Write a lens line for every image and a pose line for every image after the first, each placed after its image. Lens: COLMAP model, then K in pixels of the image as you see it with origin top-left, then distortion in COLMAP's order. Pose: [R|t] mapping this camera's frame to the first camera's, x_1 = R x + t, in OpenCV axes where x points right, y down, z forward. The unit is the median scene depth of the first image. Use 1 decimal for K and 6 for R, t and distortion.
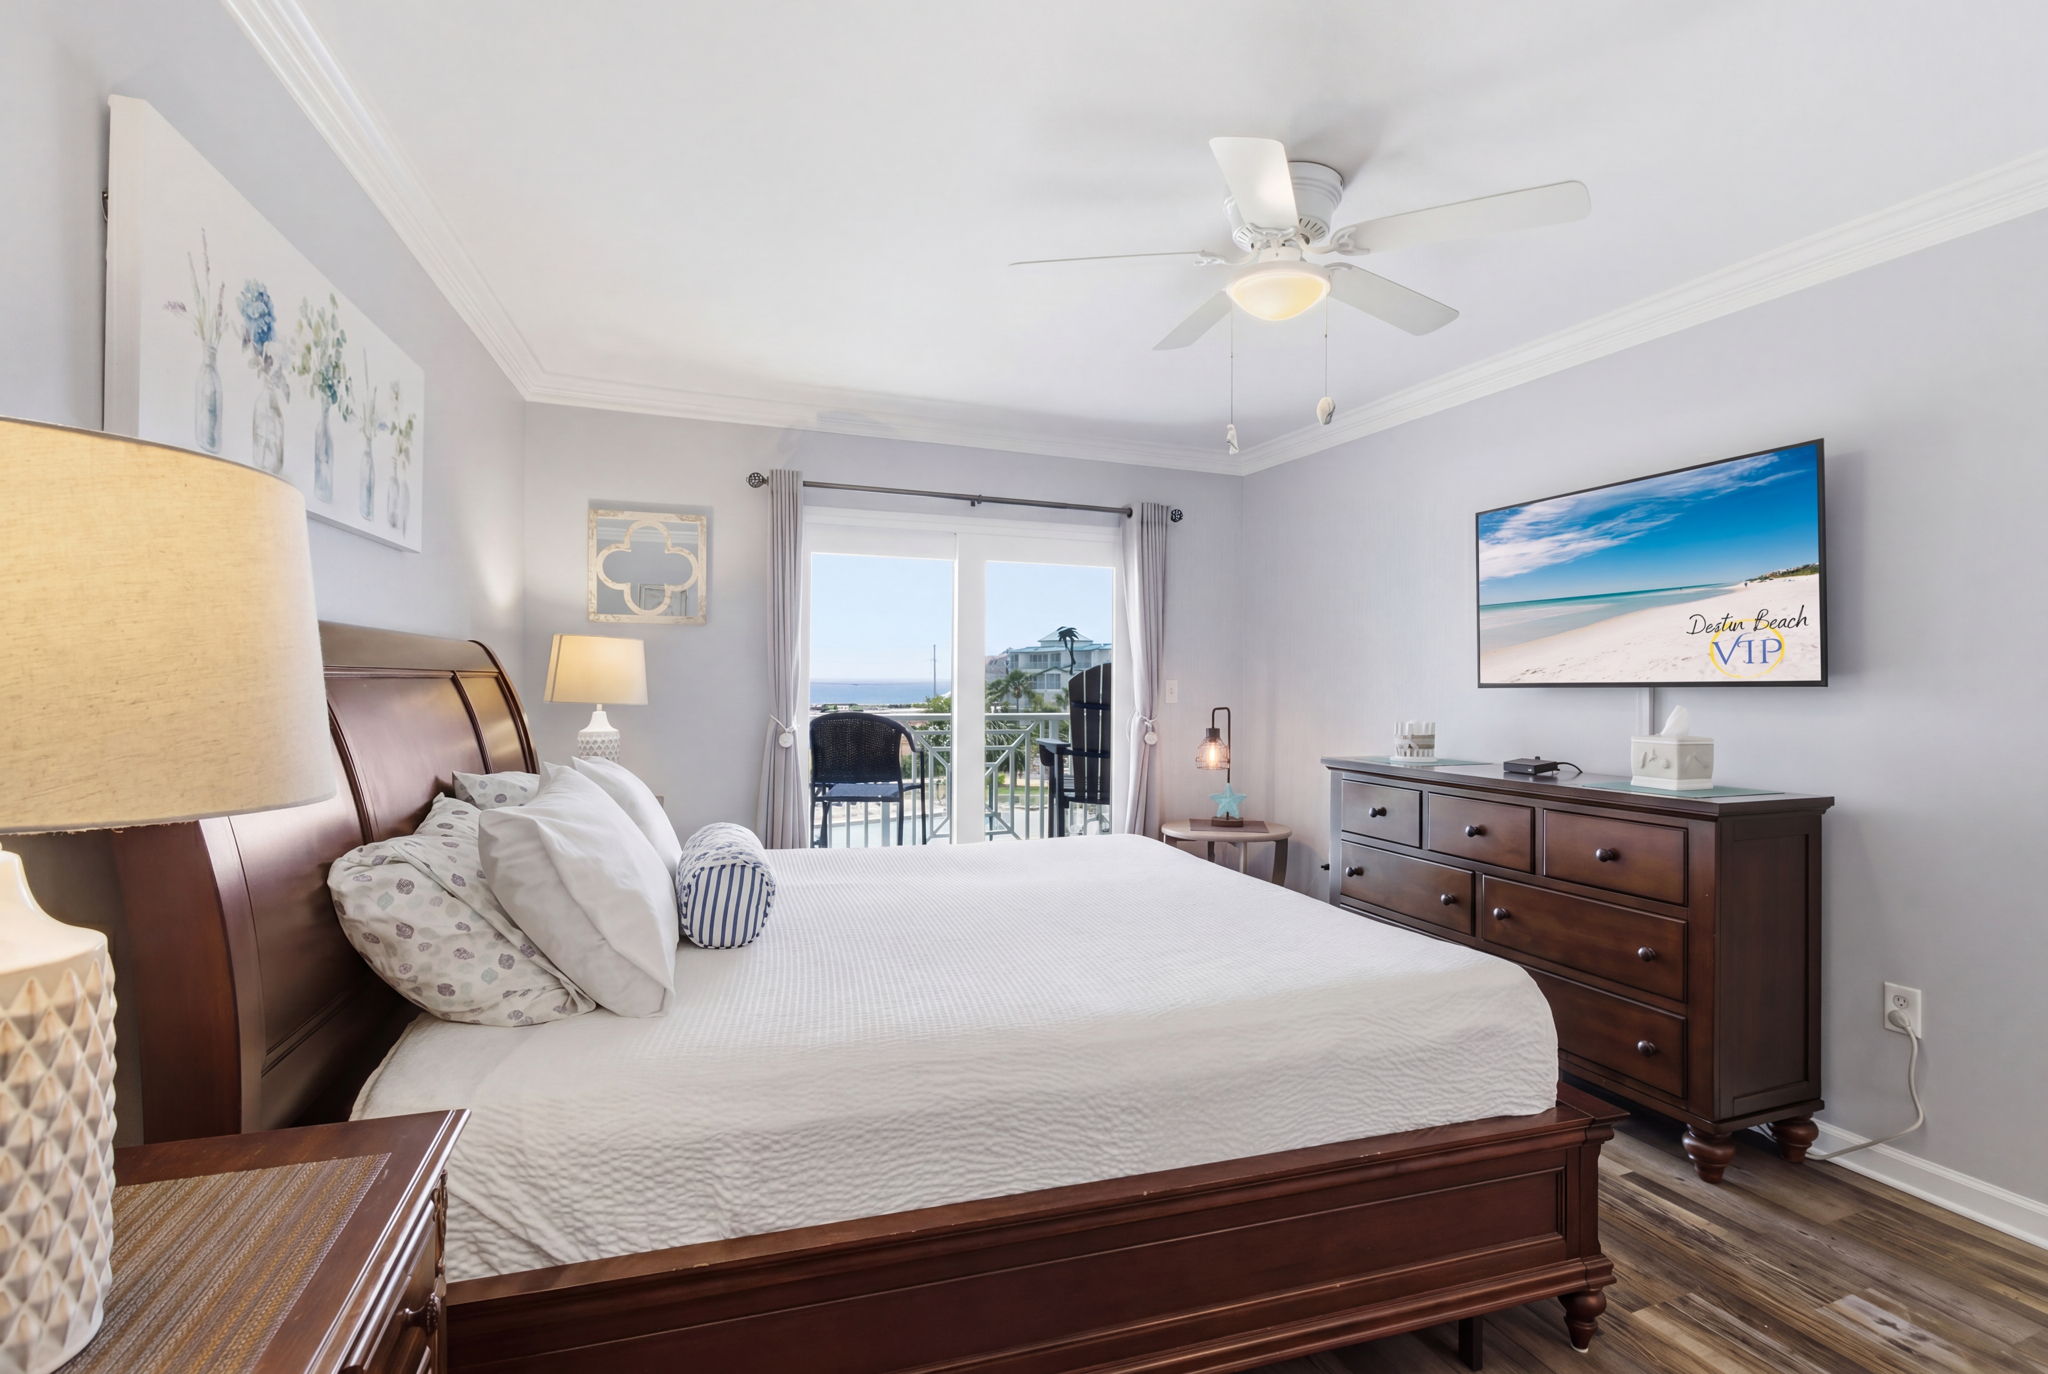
lens RADIAL K [[964.7, 0, 986.8], [0, 964.7, 684.3], [0, 0, 1]] dist [-0.018248, -0.000214]
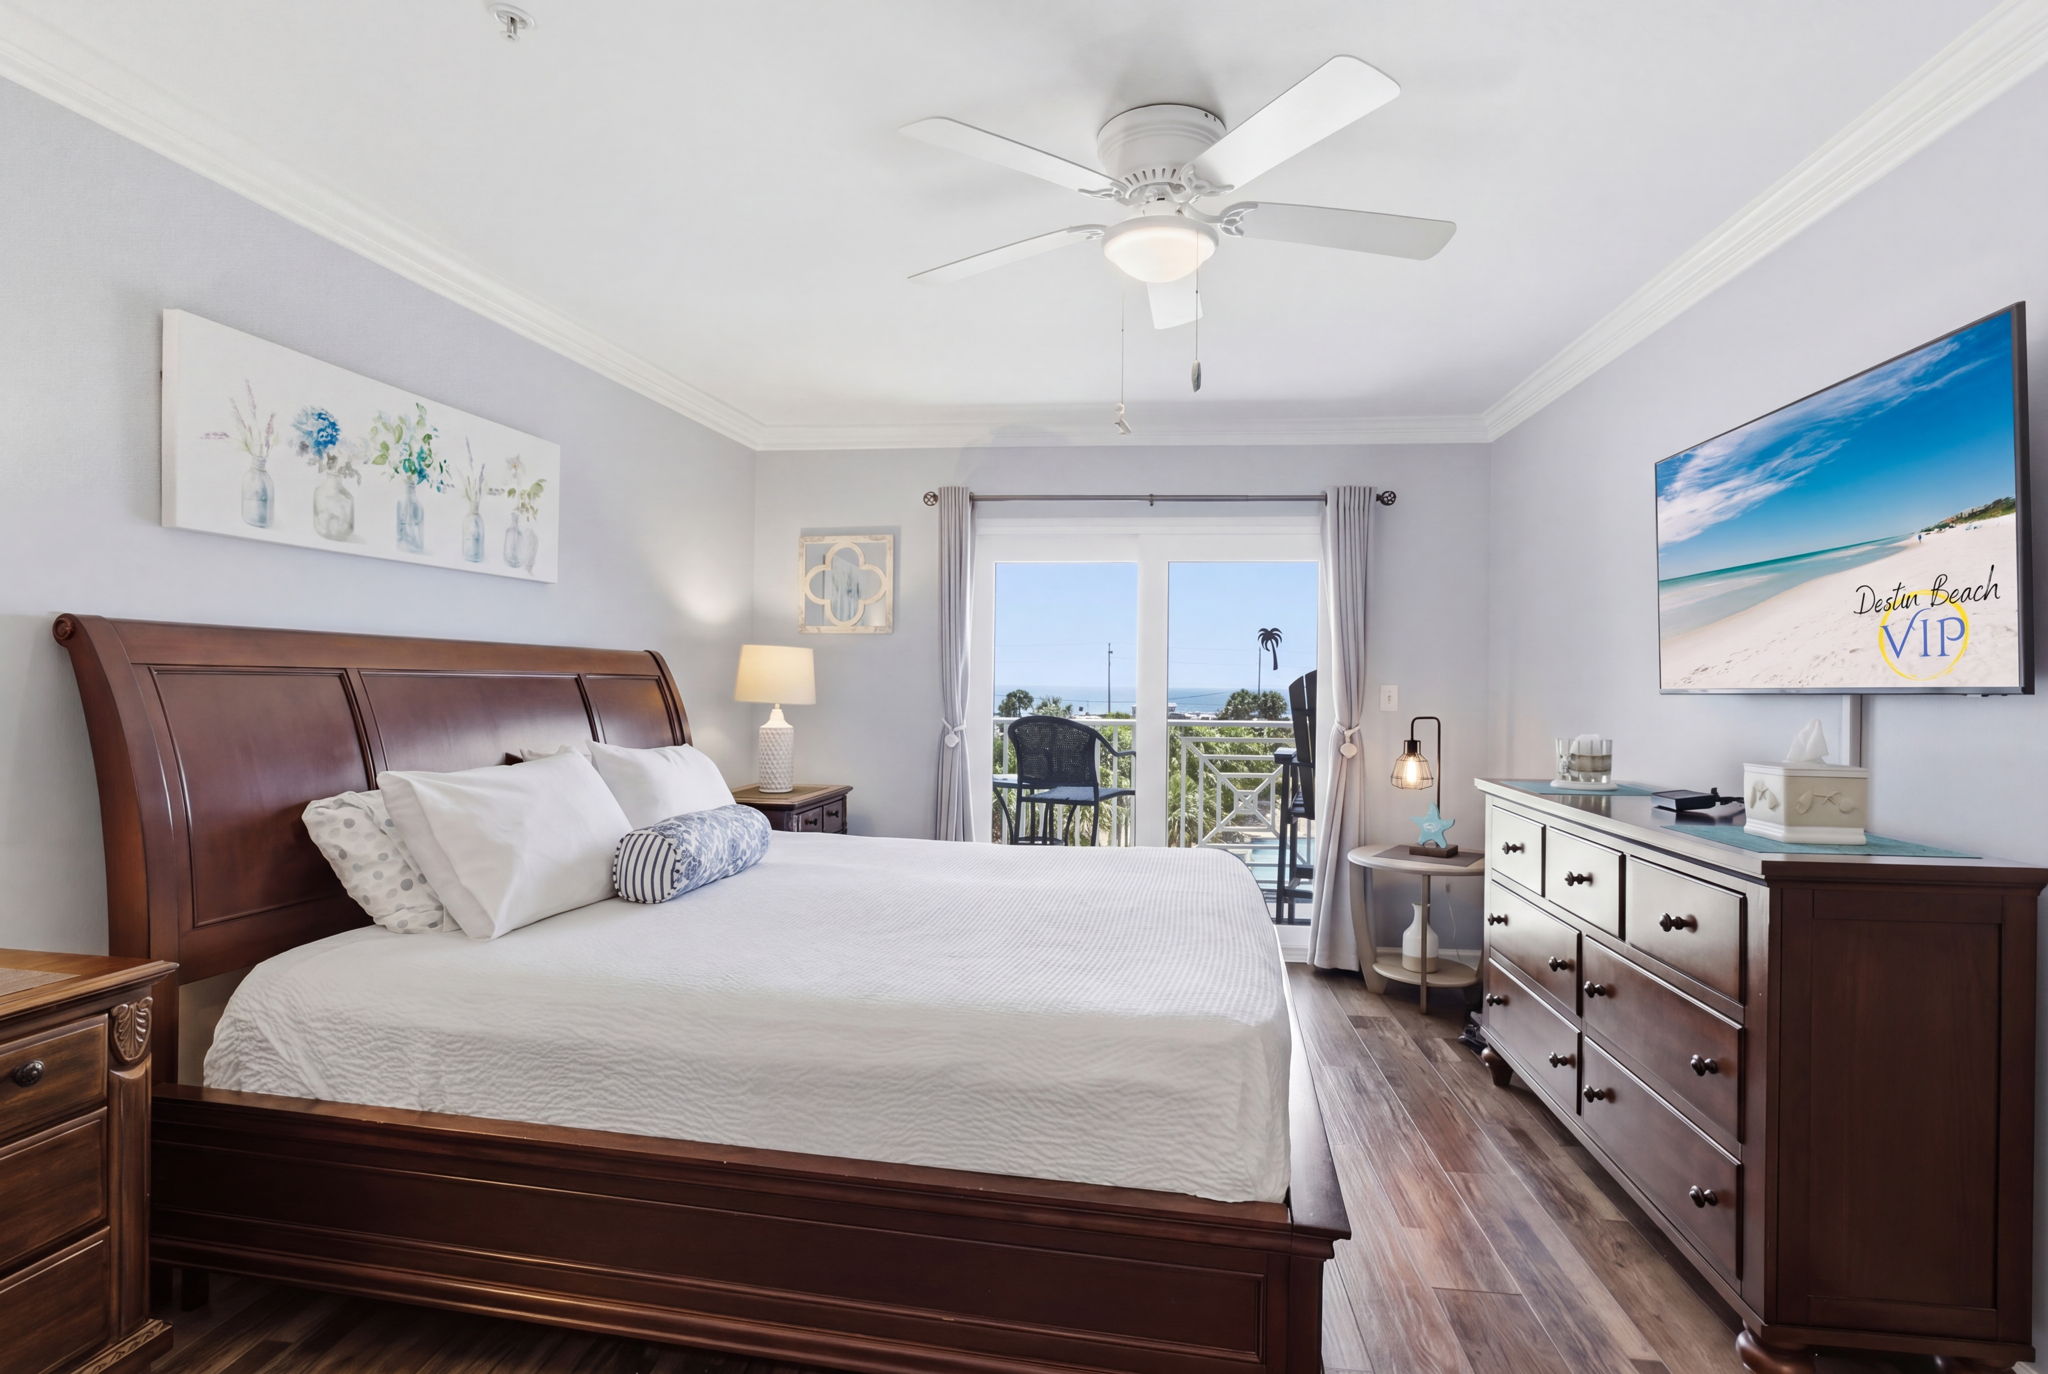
lens RADIAL K [[964.7, 0, 986.8], [0, 964.7, 684.3], [0, 0, 1]] dist [-0.018248, -0.000214]
pose [[0.885232, 0.002066, -0.465146, 0.452366], [-0.005676, 0.999964, -0.006361, 0.004557], [0.465116, 0.008271, 0.885211, 0.095711]]
